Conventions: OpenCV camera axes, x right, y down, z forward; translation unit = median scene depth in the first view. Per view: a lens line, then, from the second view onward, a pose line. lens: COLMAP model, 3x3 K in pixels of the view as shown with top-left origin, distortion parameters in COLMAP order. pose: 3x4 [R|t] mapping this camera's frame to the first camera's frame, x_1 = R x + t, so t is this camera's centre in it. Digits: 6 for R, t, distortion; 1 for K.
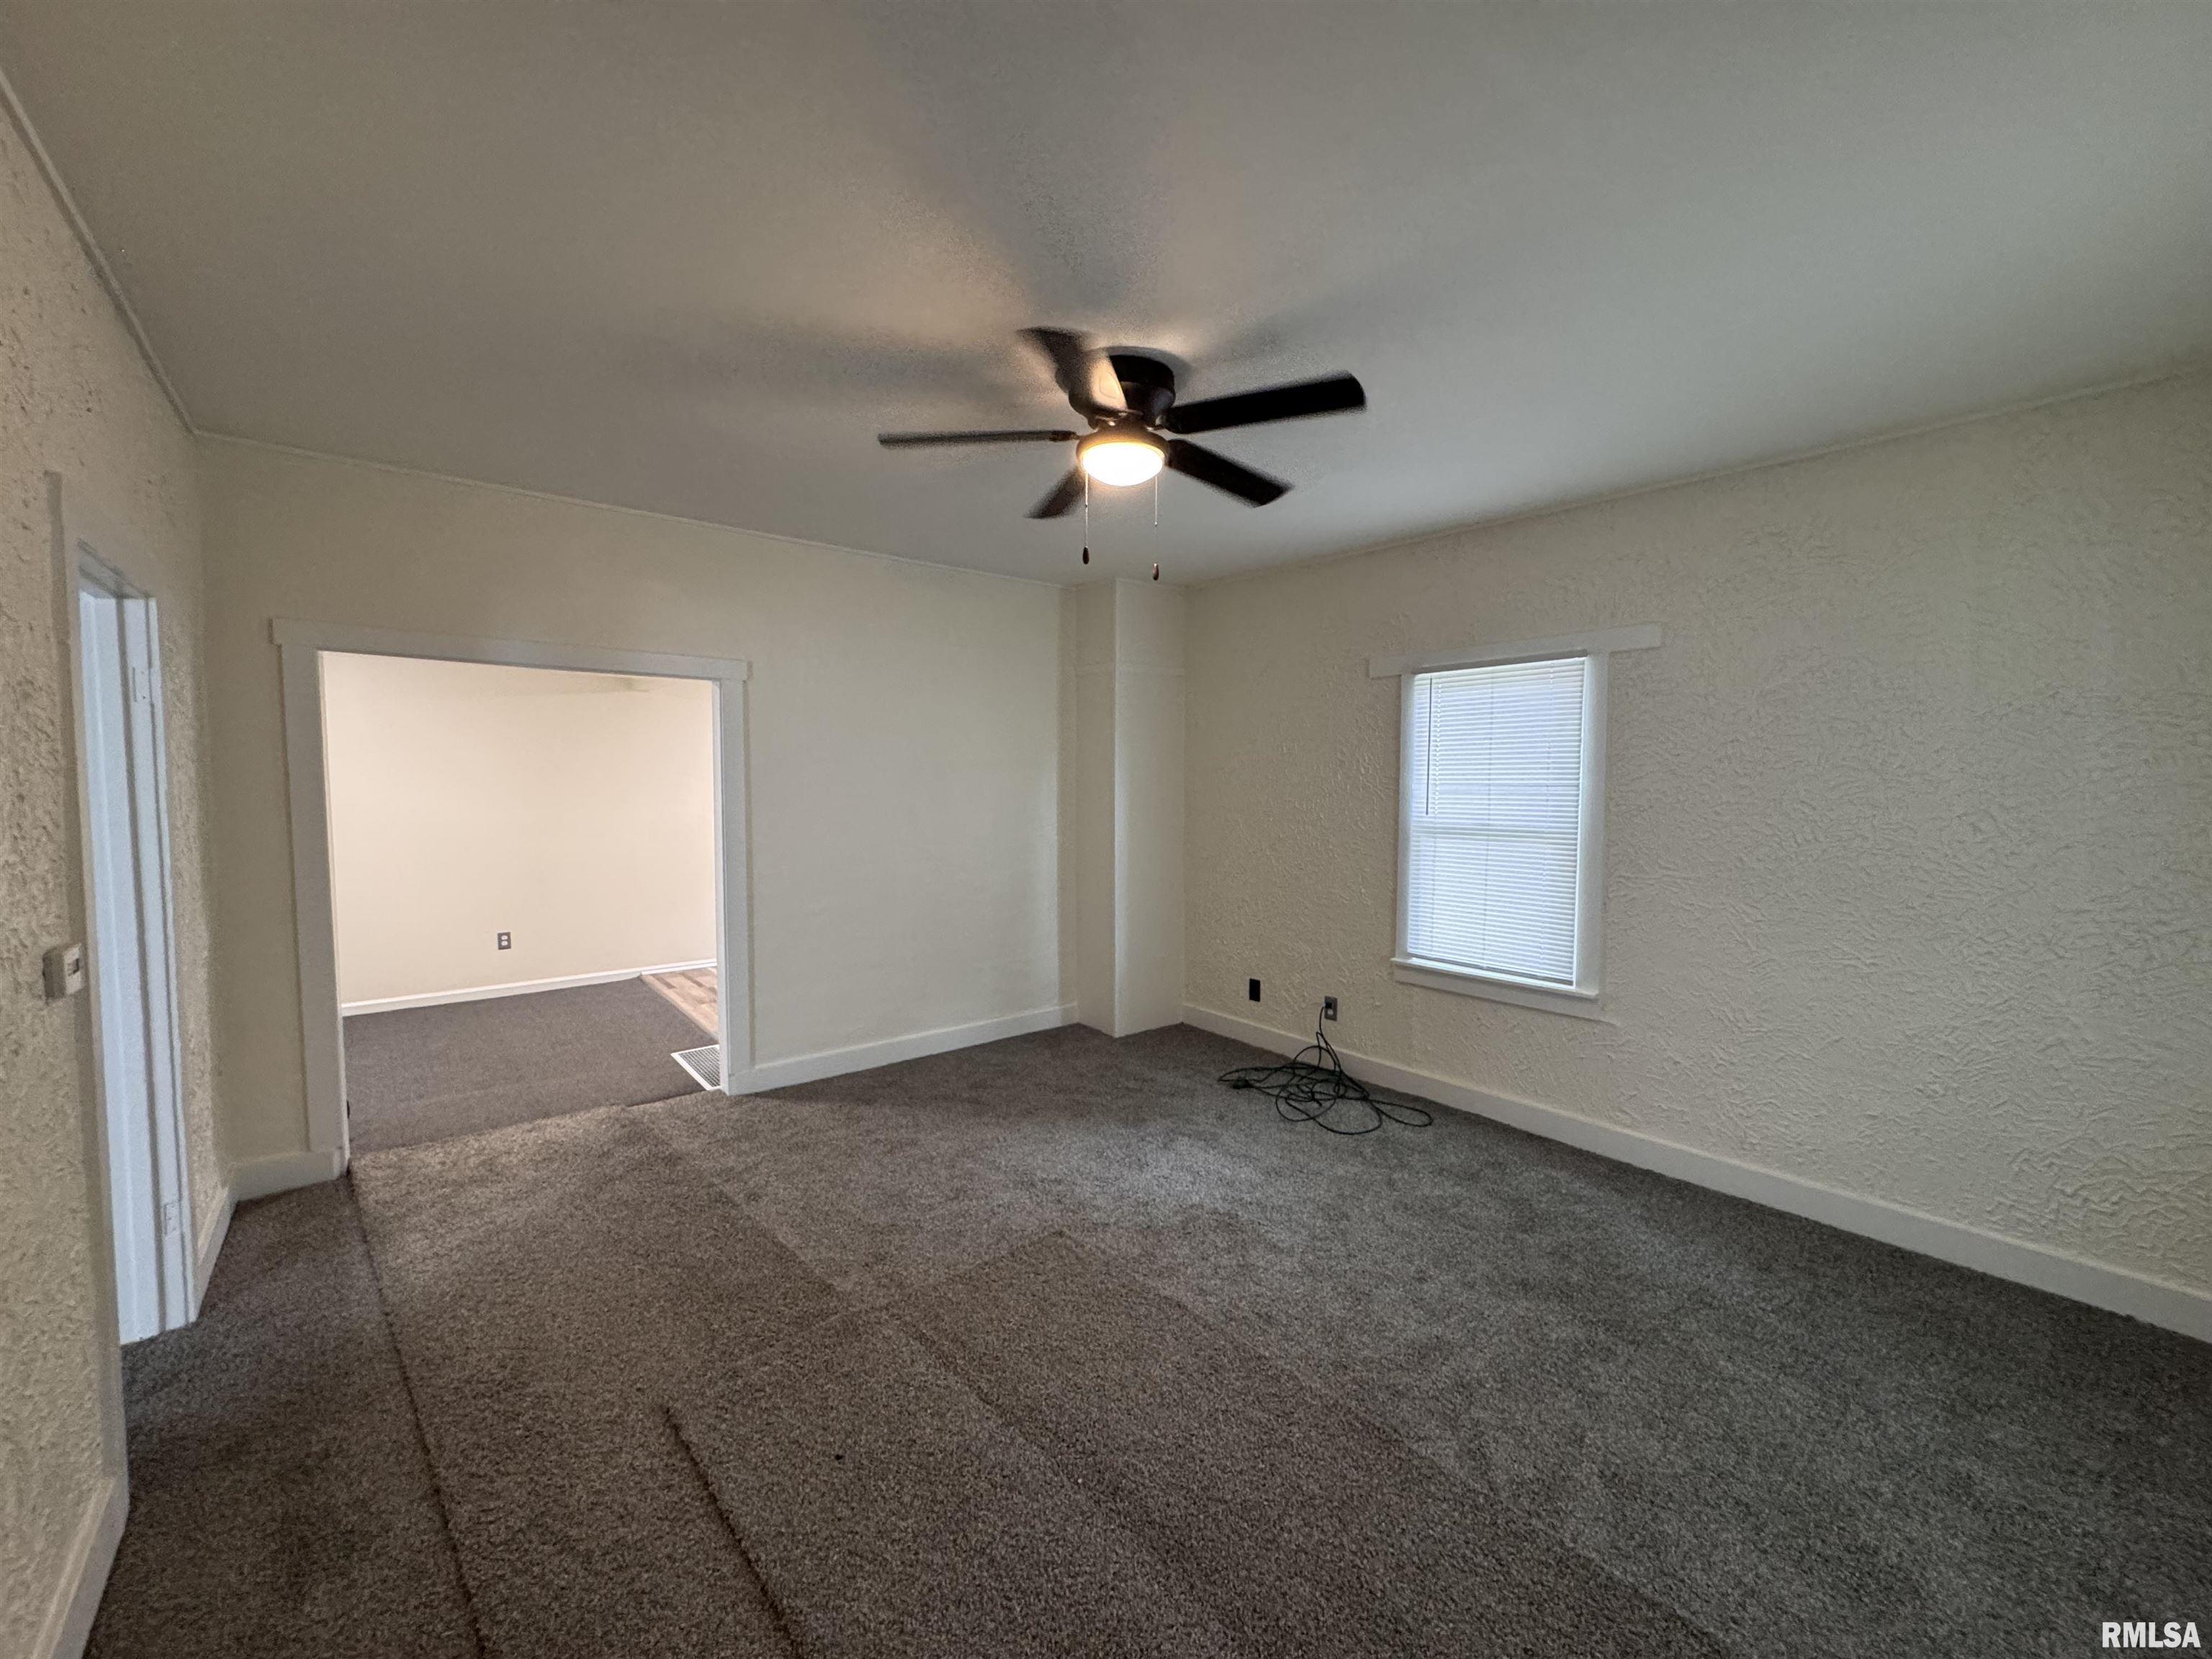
lens RADIAL K [[892.2, 0, 1109.1], [0, 892.2, 830.5], [0, 0, 1]] dist [-0.009823, 0.000509]
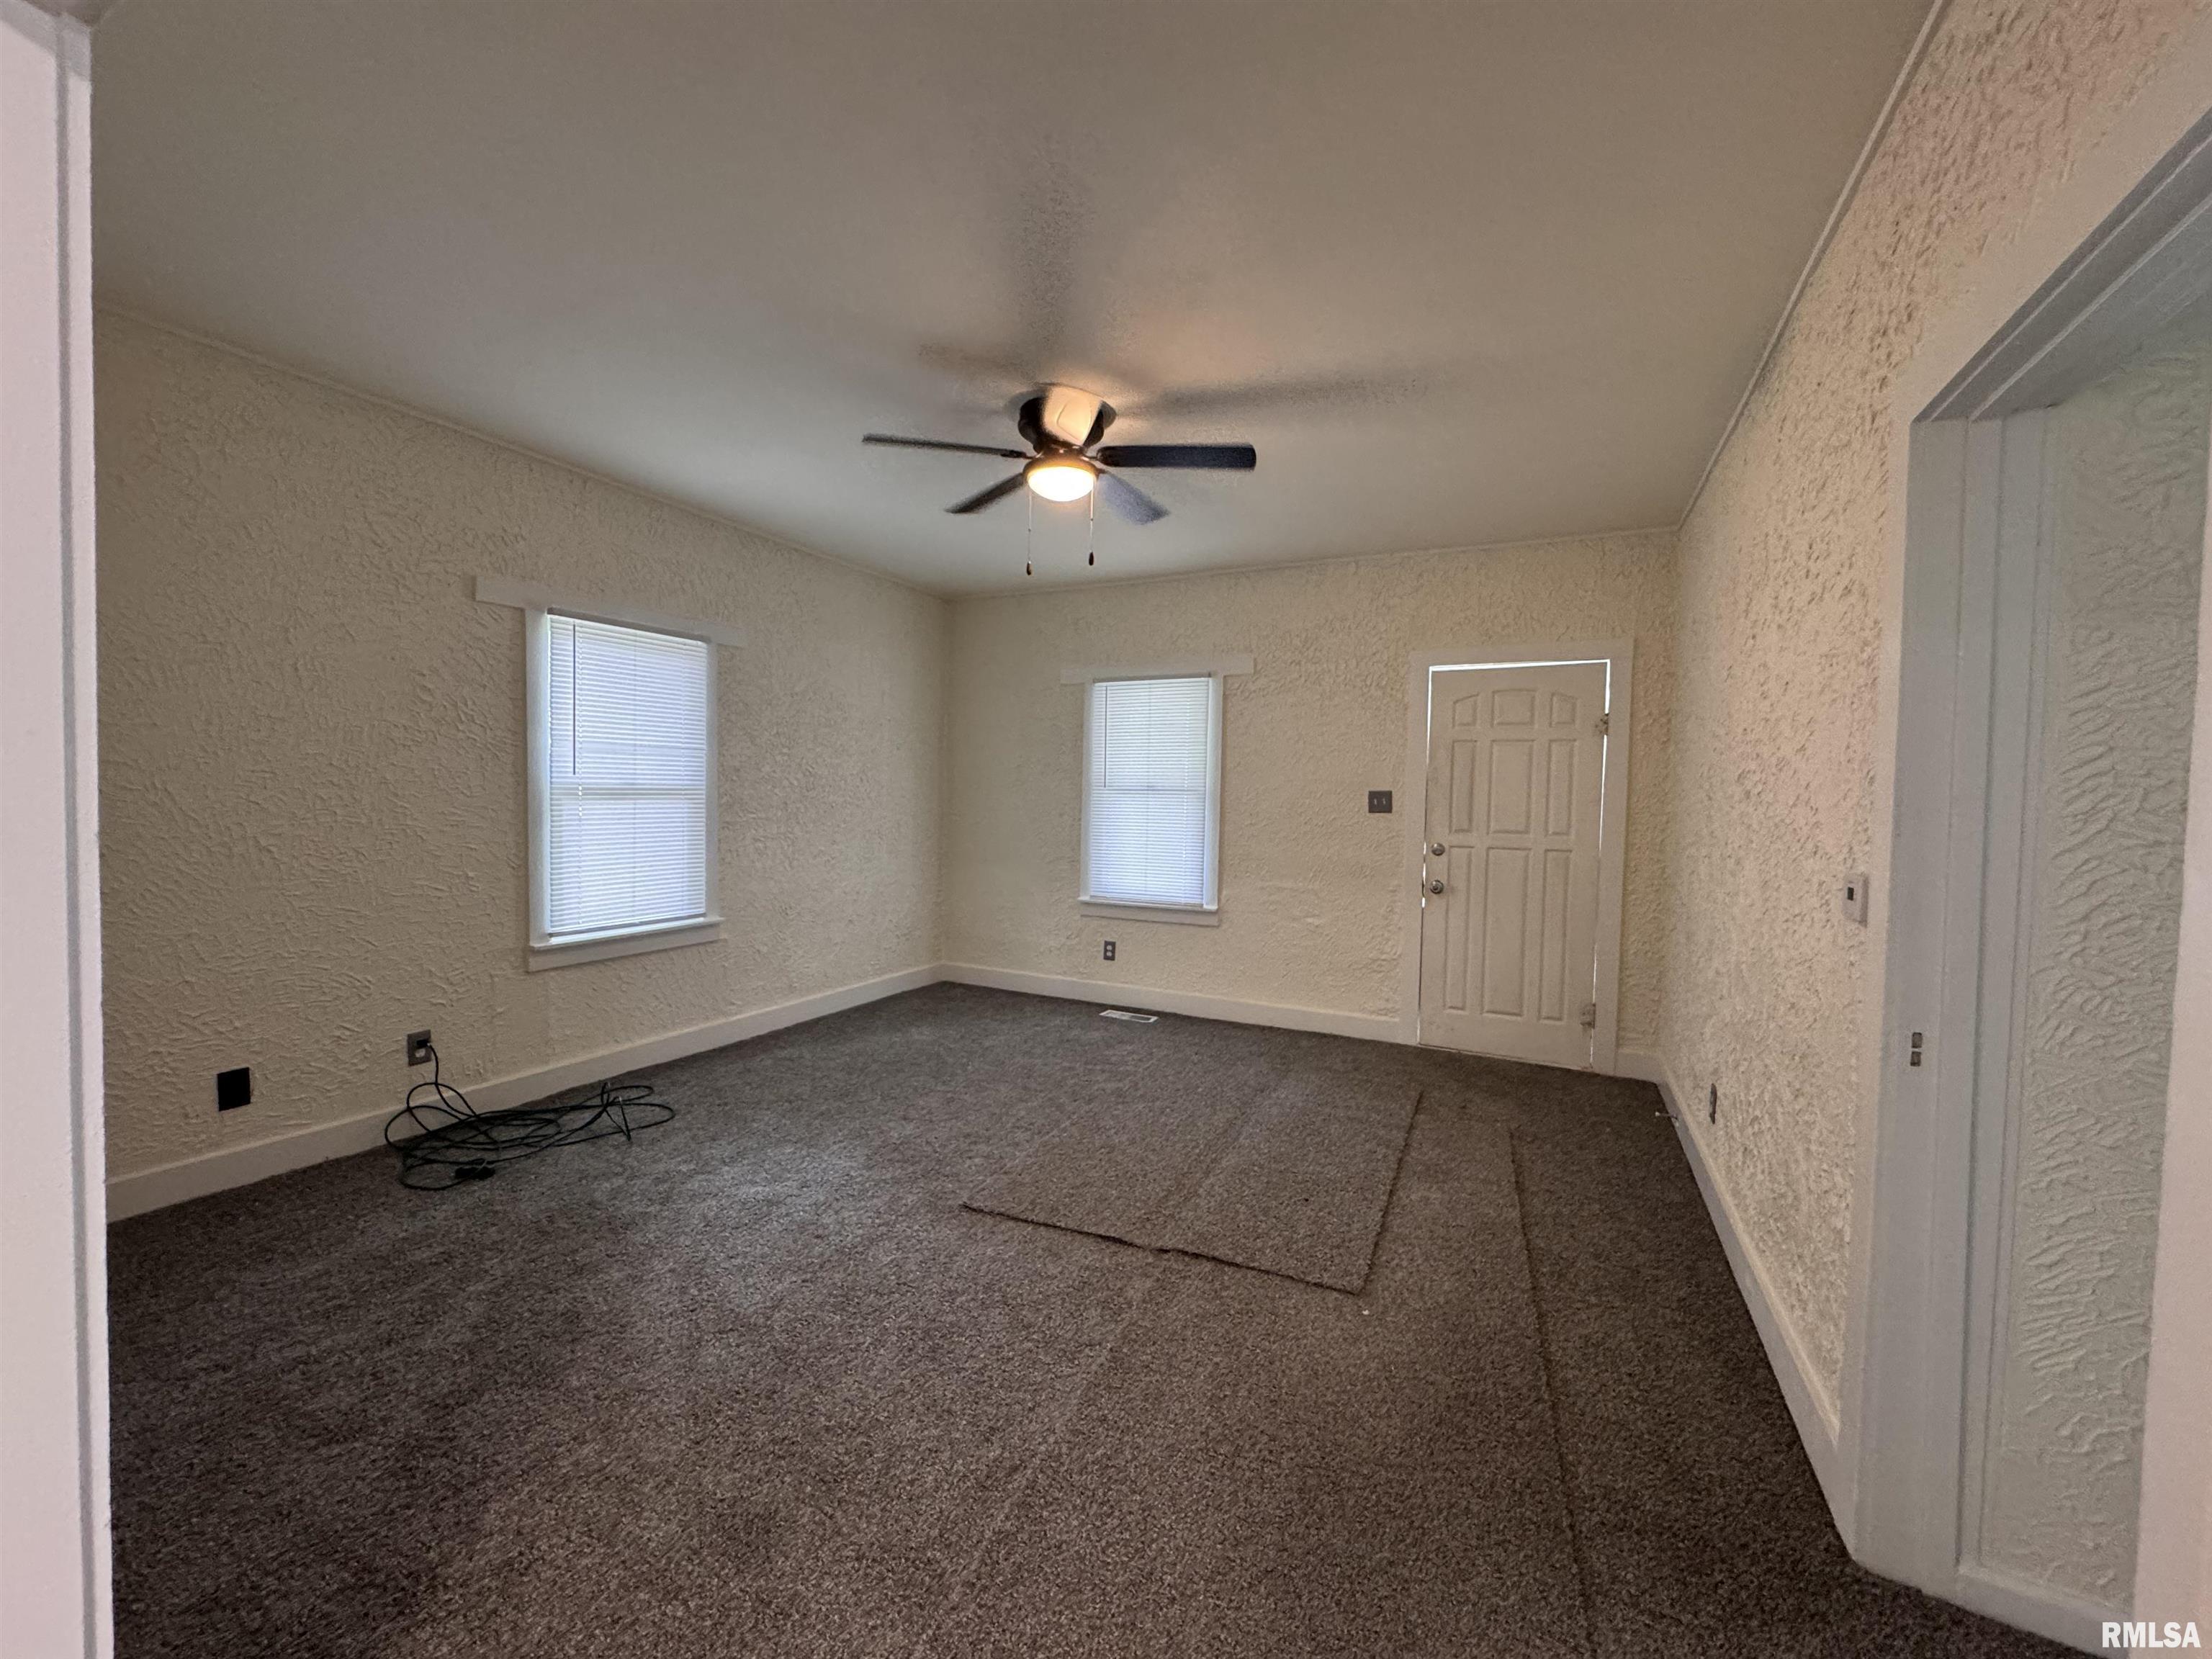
lens RADIAL K [[892.2, 0, 1102.3], [0, 892.2, 826.6], [0, 0, 1]] dist [-0.009823, 0.000509]
pose [[-0.410622, -0.047270, 0.910579, -0.700209], [0.032359, 0.997271, 0.066363, -0.007717], [-0.911231, 0.056715, -0.407972, 0.890329]]
